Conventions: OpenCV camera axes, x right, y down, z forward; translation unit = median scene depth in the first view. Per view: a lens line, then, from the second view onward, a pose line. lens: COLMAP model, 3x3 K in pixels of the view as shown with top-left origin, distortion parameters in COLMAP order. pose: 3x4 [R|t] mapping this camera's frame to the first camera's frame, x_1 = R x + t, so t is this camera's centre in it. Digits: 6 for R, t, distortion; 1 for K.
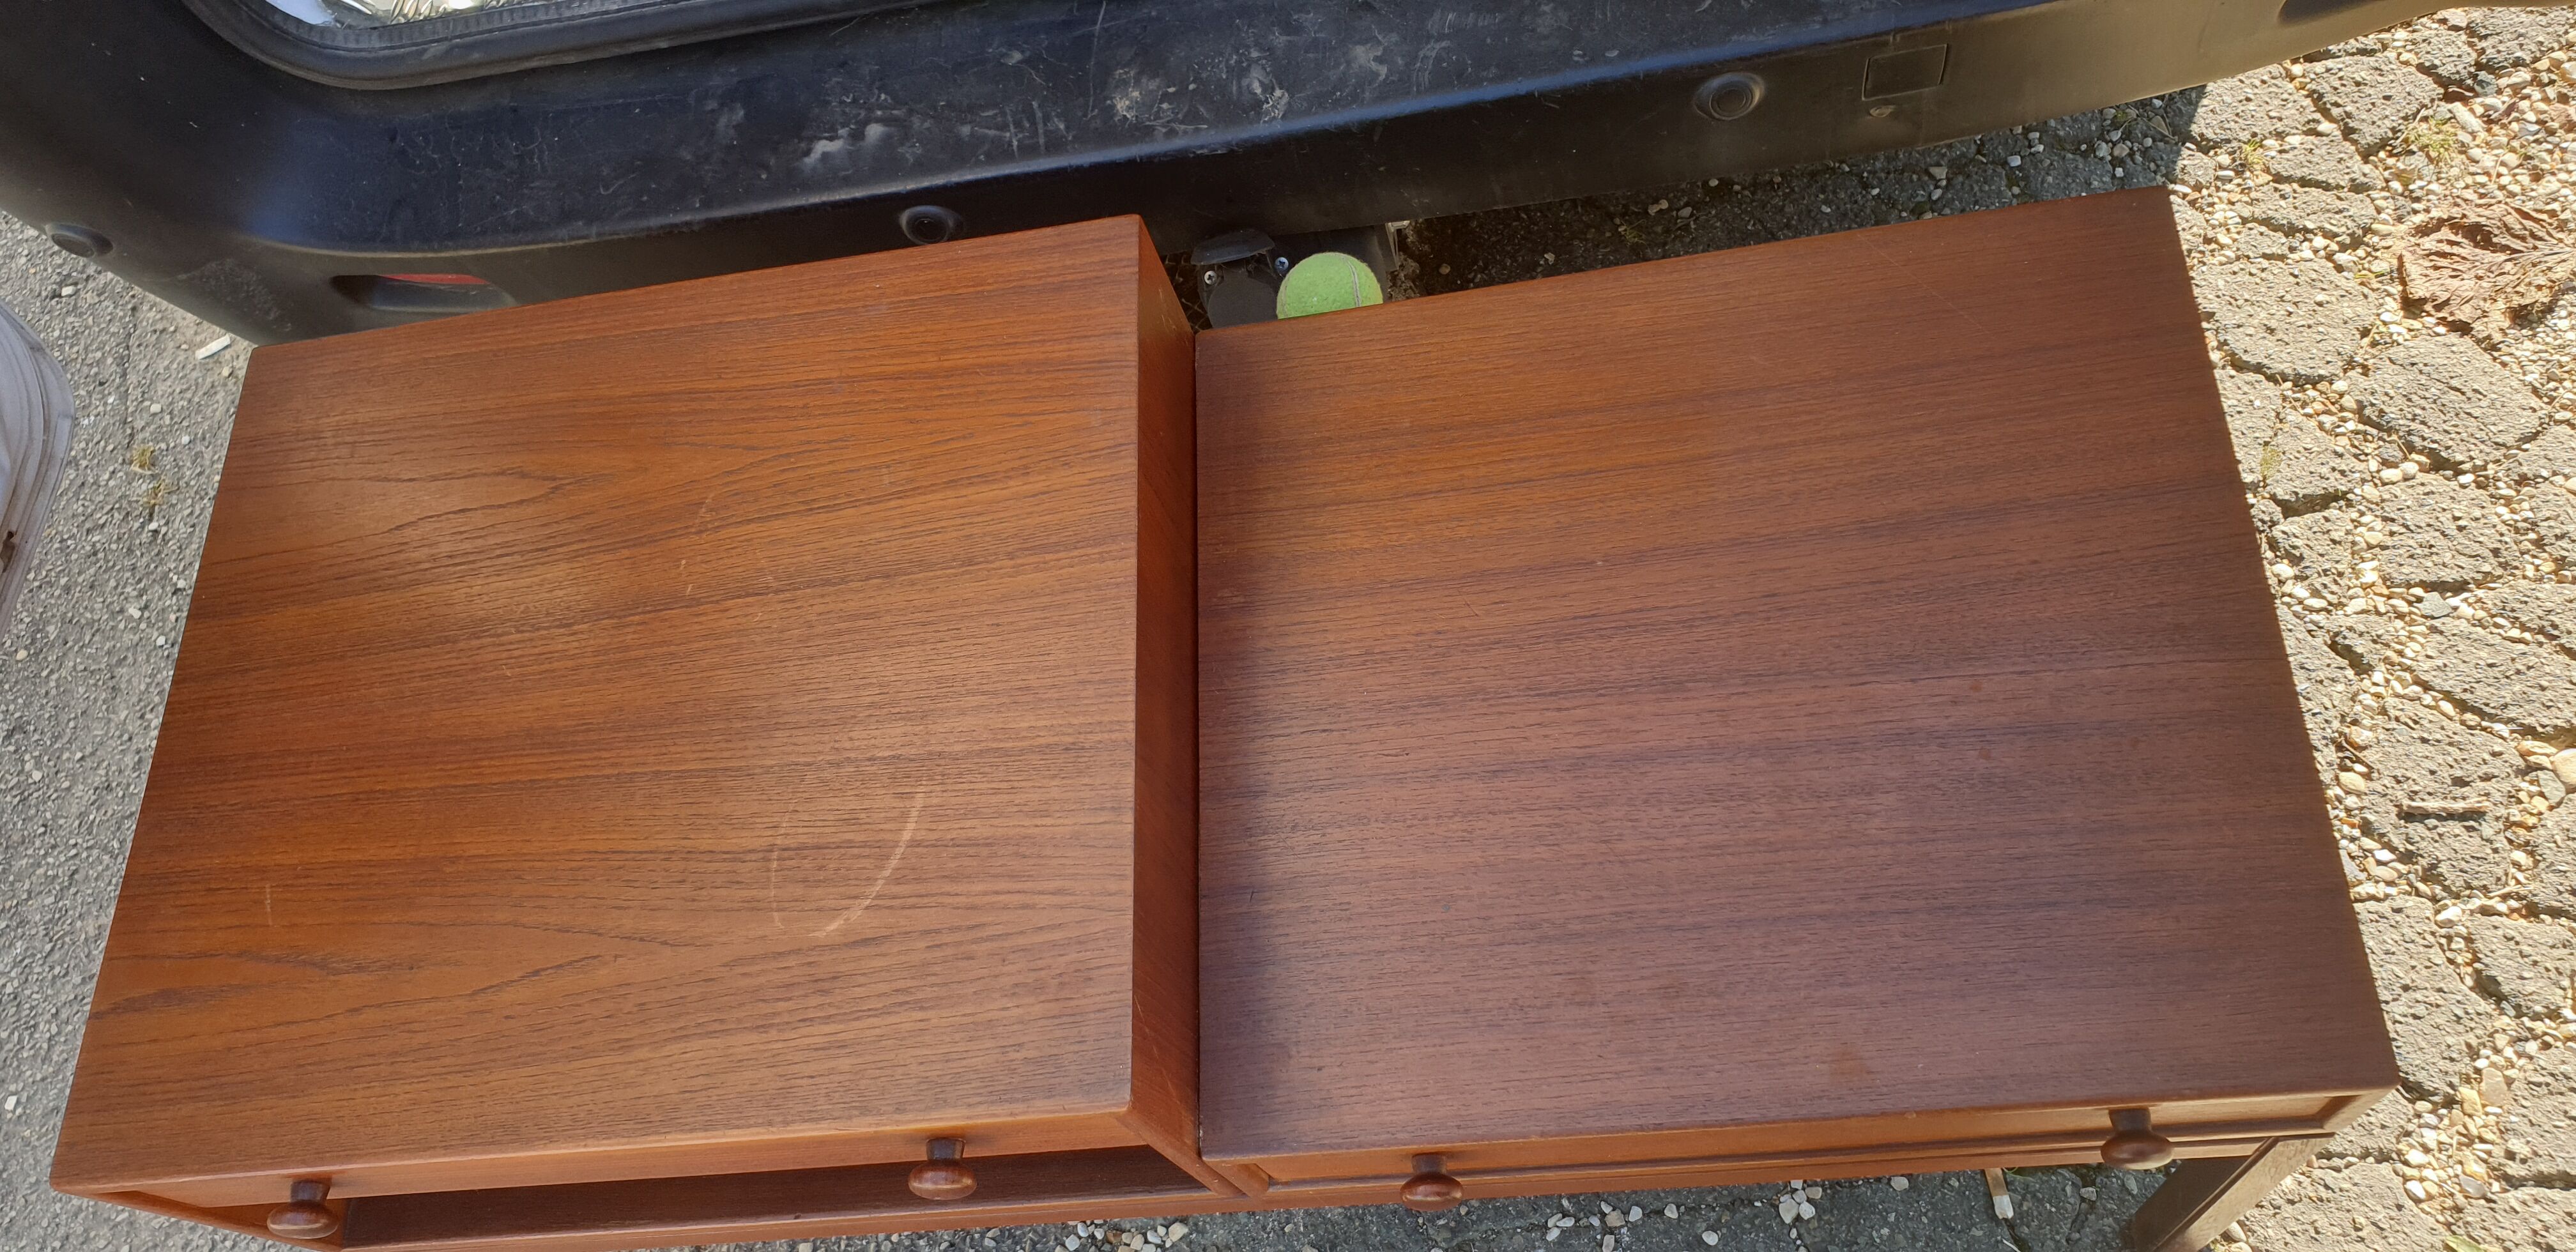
lens RADIAL K [[1992.9, 0, 1208.8], [0, 1992.9, 632.8], [0, 0, 1]] dist [-0.003220, 0.036038]
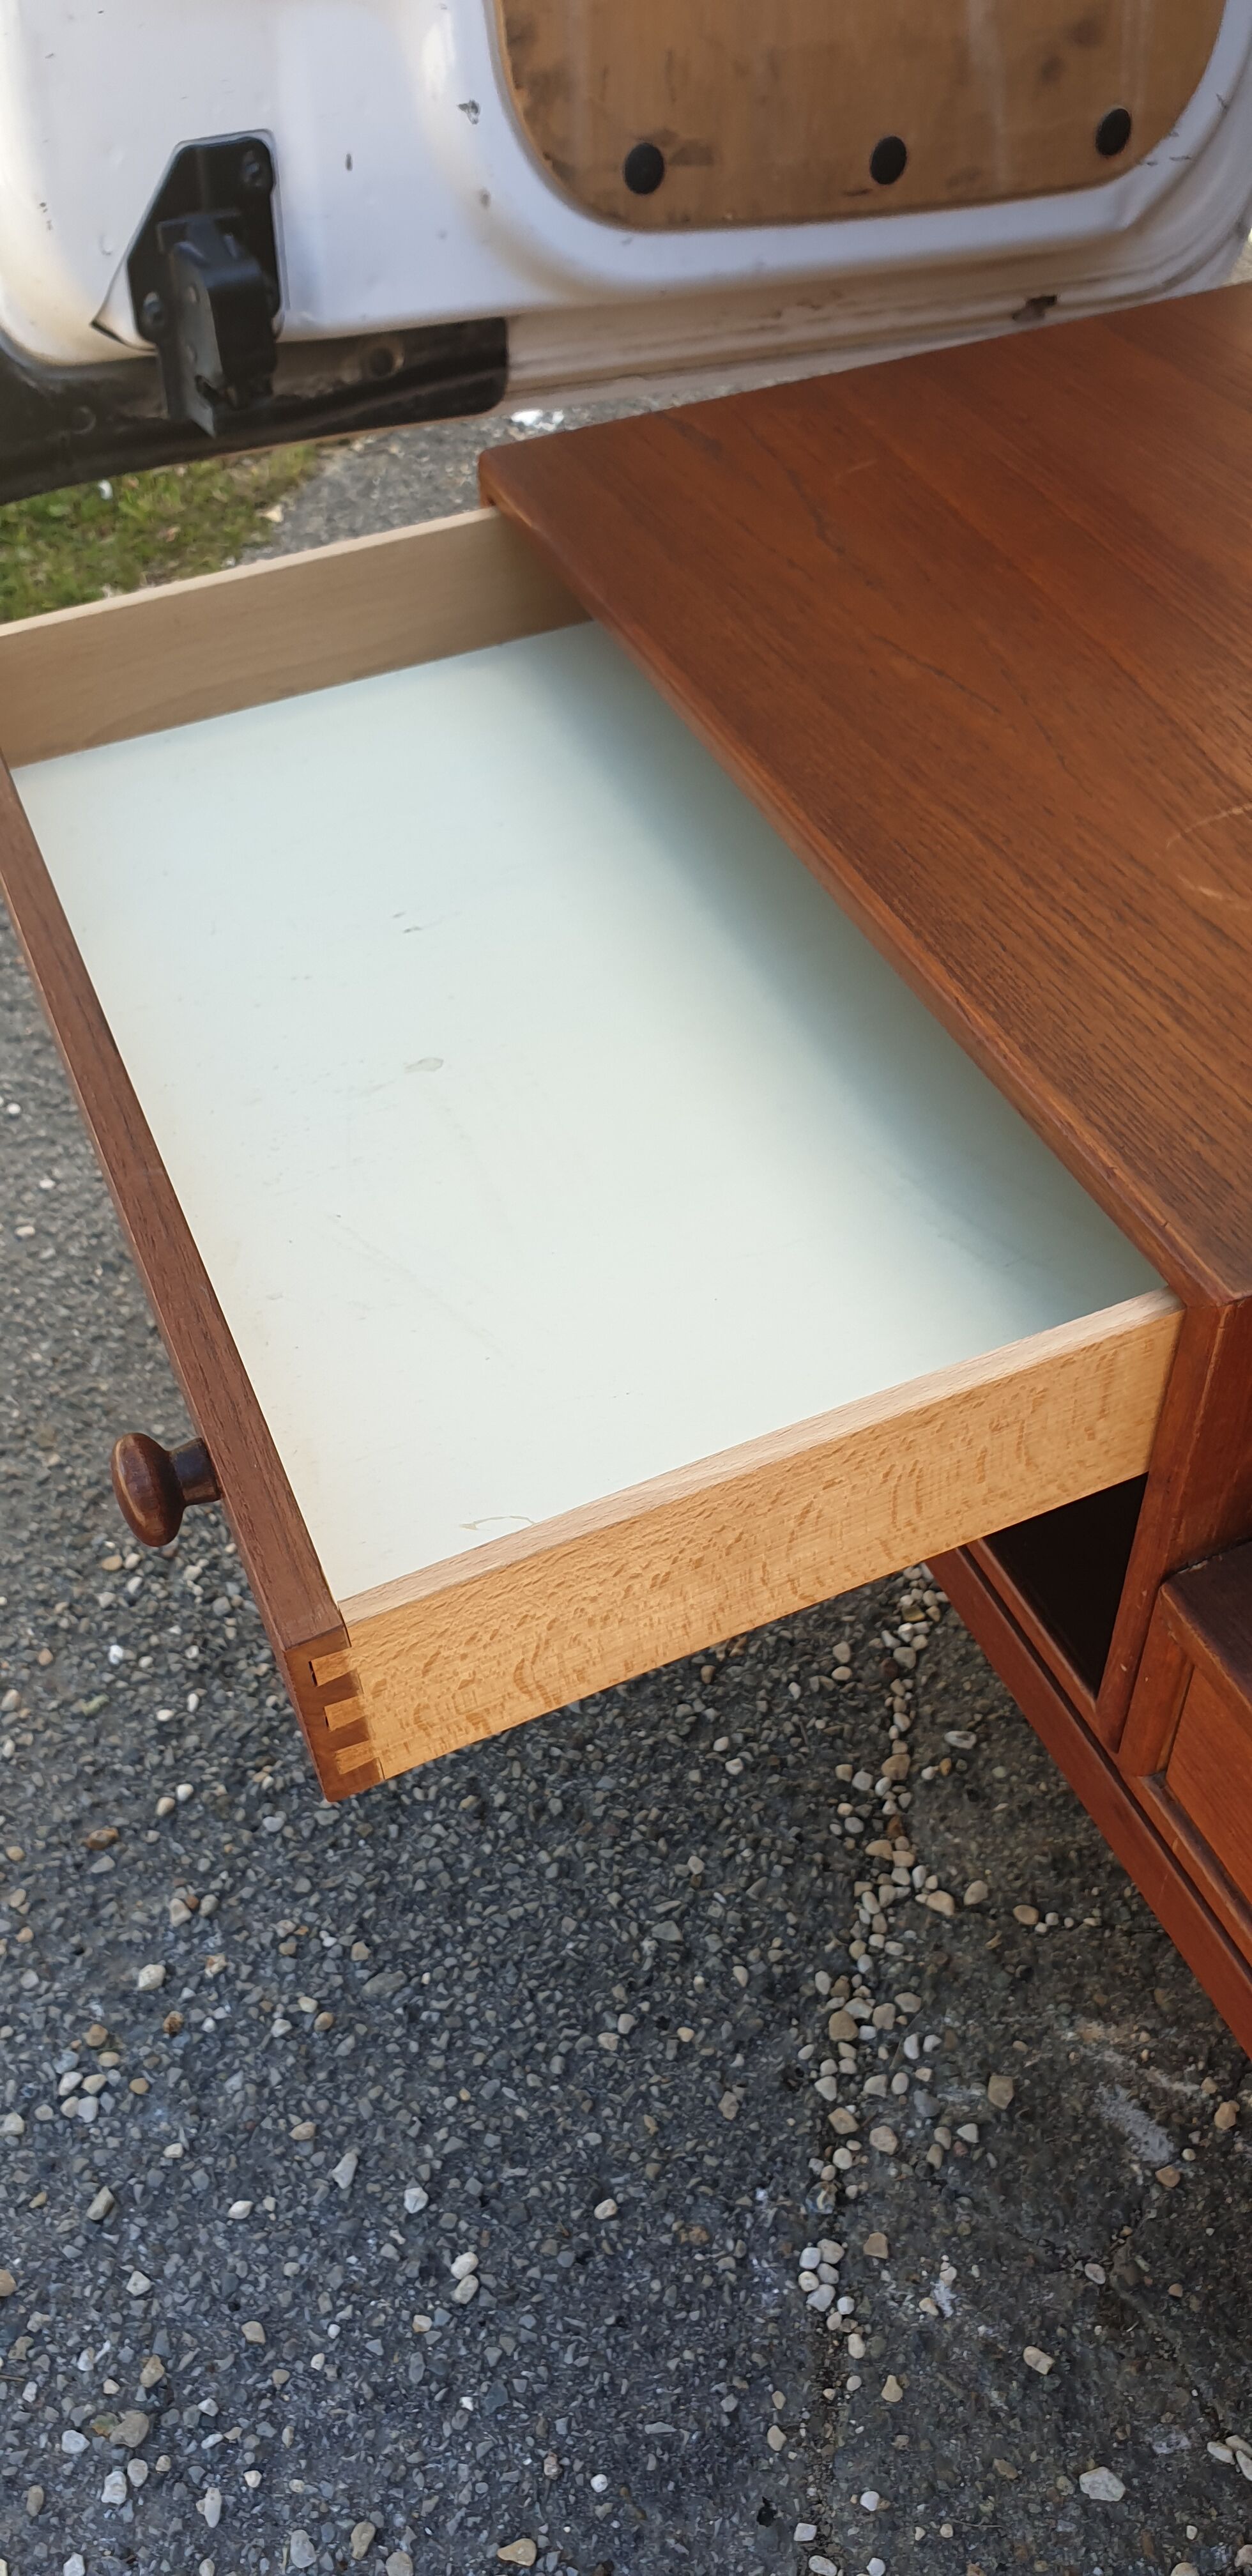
lens RADIAL K [[1992.9, 0, 631.4], [0, 1992.9, 1289.9], [0, 0, 1]] dist [-0.003220, 0.036038]
pose [[0.374193, 0.804613, -0.461061, 0.100920], [-0.858086, 0.488956, 0.156878, 0.183821], [0.351664, 0.336928, 0.873391, 0.270718]]
